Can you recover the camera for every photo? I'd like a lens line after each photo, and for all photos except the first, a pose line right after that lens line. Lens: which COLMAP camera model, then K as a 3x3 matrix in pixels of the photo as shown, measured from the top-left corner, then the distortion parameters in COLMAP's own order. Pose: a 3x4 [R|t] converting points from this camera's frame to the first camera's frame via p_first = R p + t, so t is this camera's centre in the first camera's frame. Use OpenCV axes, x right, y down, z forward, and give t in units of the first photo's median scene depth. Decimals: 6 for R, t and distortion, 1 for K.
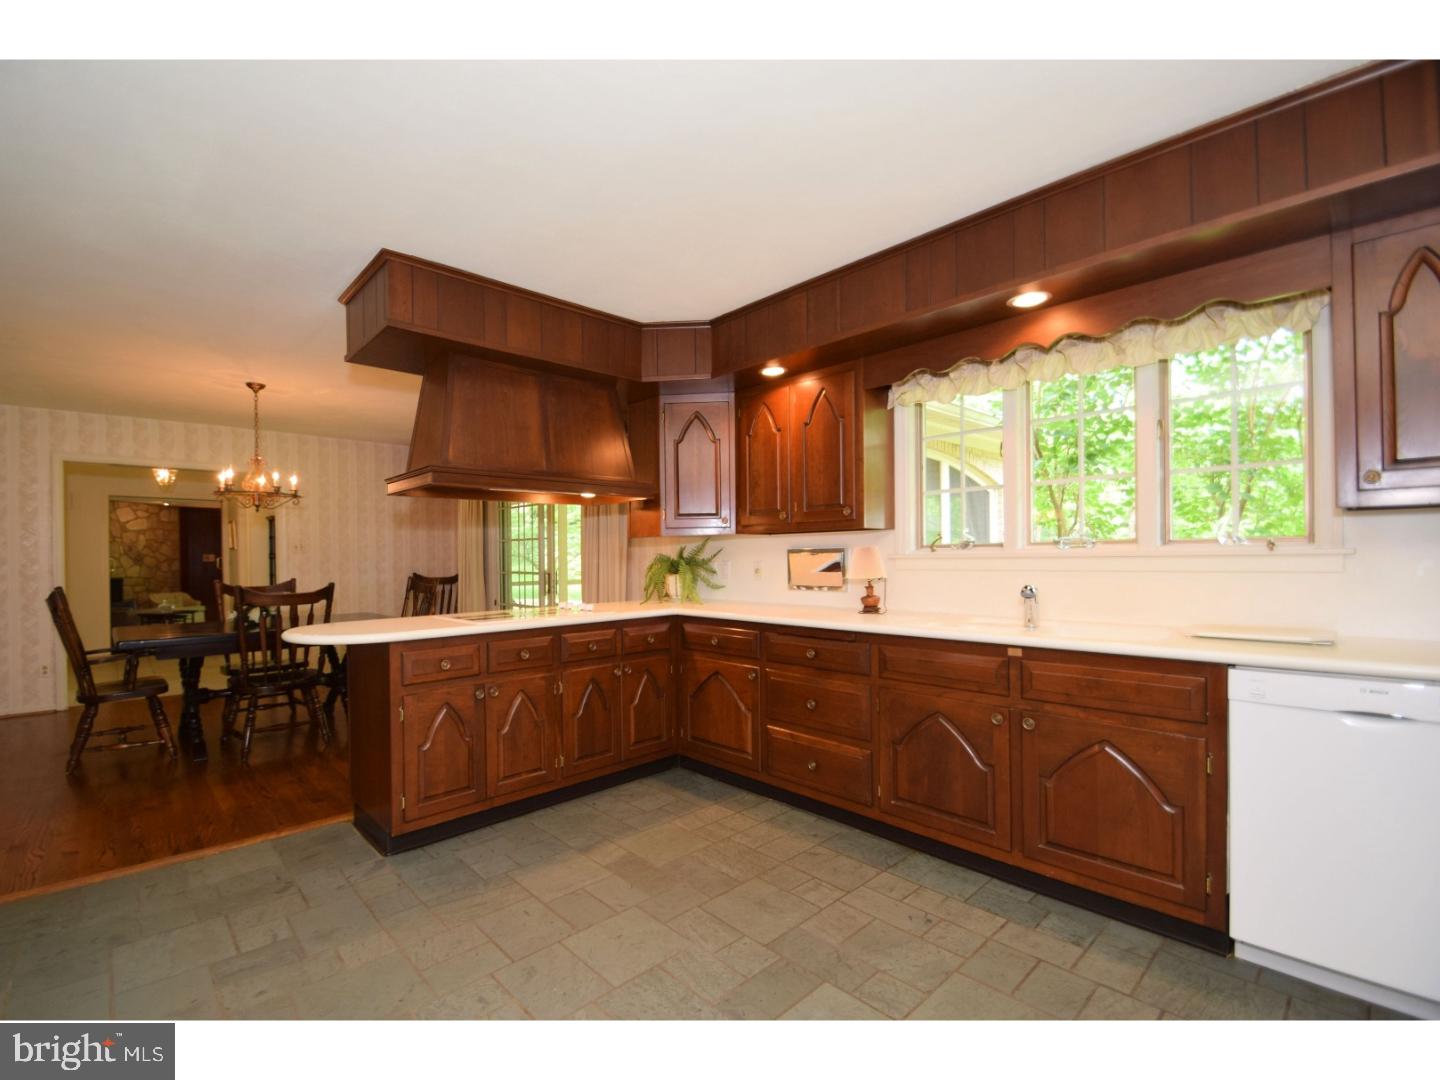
lens RADIAL K [[654.7, 0, 688.9], [0, 654.7, 559.2], [0, 0, 1]] dist [0.001702, -0.014684]
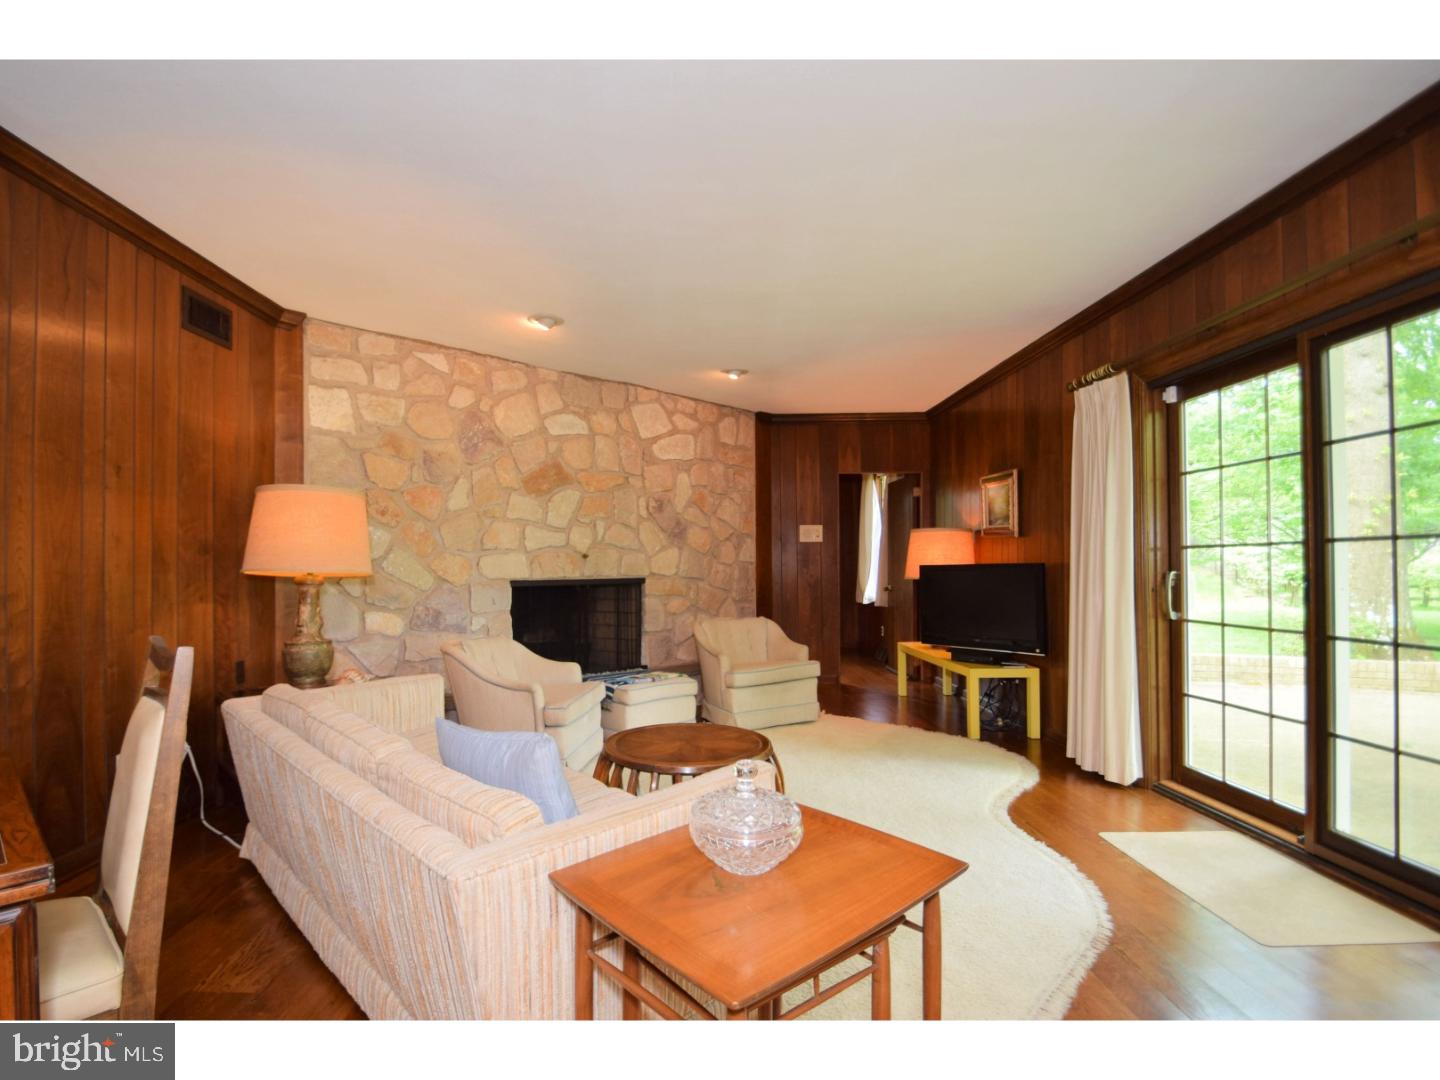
lens RADIAL K [[654.7, 0, 688.9], [0, 654.7, 559.2], [0, 0, 1]] dist [0.001702, -0.014684]
pose [[0.740995, -0.000897, -0.671510, -0.555156], [-0.009461, 0.999886, -0.011776, 0.021476], [0.671444, 0.015079, 0.740902, 0.689928]]
